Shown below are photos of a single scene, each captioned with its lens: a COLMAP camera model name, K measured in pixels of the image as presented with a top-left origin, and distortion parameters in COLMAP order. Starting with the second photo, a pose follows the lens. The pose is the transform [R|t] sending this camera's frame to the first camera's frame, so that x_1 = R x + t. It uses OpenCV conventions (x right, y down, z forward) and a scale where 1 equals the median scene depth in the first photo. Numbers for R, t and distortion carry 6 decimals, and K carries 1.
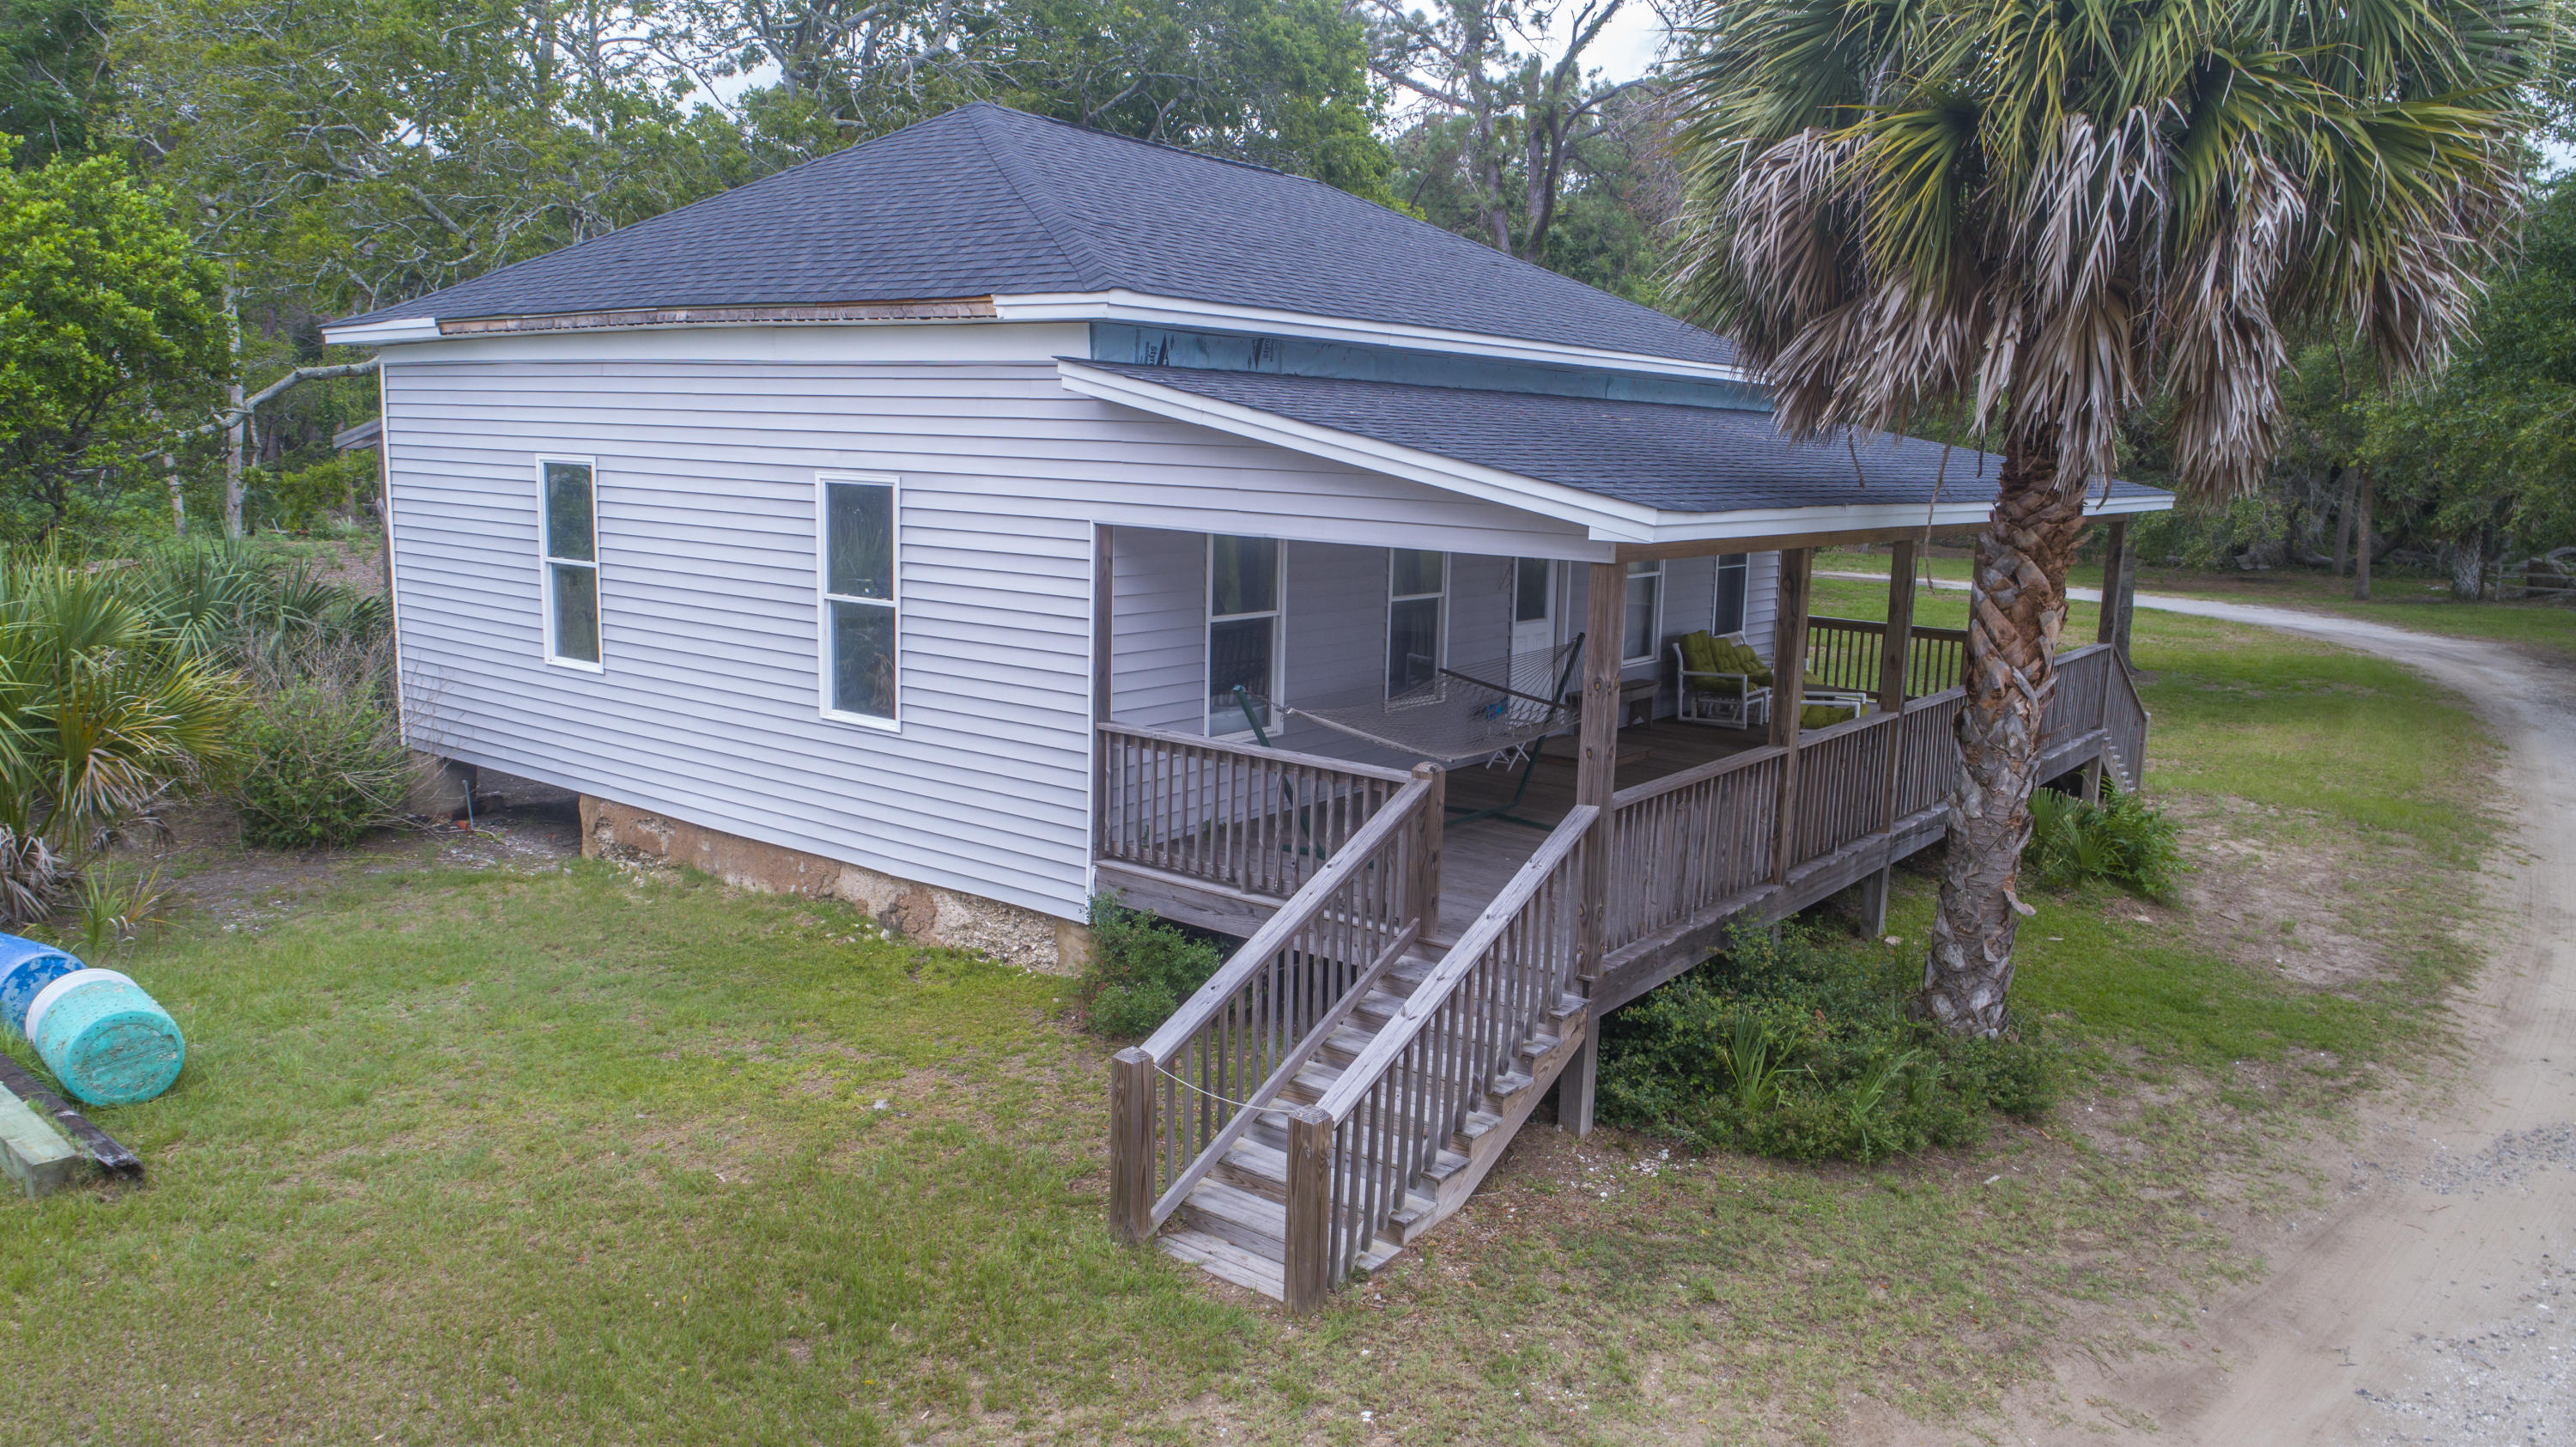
lens RADIAL K [[1778.2, 0, 1288.0], [0, 1778.2, 723.5], [0, 0, 1]] dist [0.001161, 0.002445]
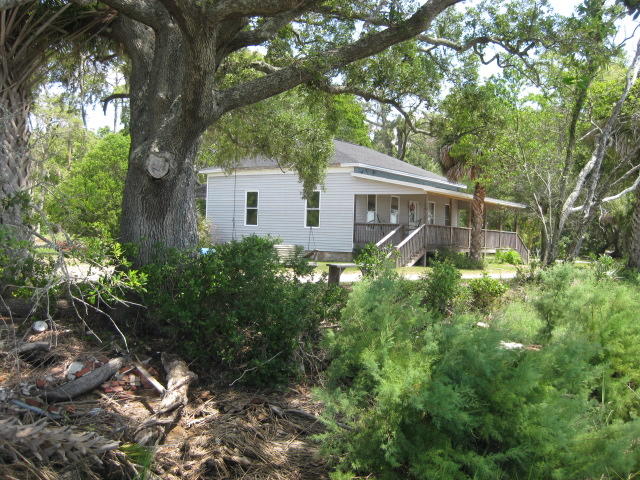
lens RADIAL K [[710.8, 0, 320.0], [0, 710.8, 240.0], [0, 0, 1]] dist [-0.167672, 0.105301]
pose [[0.999174, 0.008673, 0.039690, -0.349649], [-0.002293, 0.987427, -0.158056, 0.504646], [-0.040562, 0.157834, 0.986632, -1.729384]]
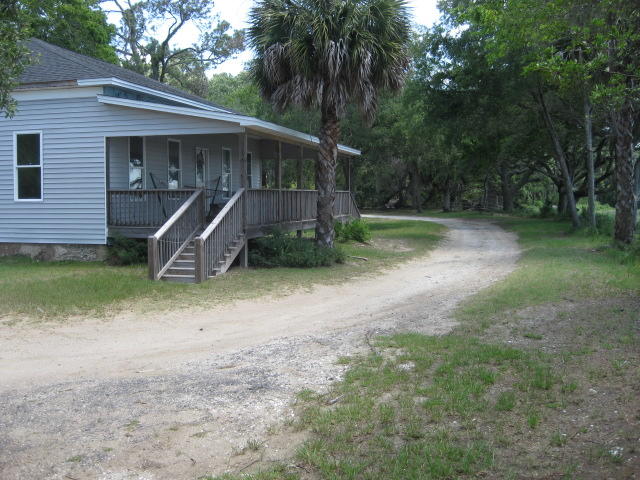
lens RADIAL K [[710.8, 0, 320.0], [0, 710.8, 240.0], [0, 0, 1]] dist [-0.167672, 0.105301]
pose [[0.922946, -0.052096, 0.381387, -0.261573], [0.085960, 0.993673, -0.072289, 0.251699], [-0.375208, 0.099503, 0.921584, -0.533310]]
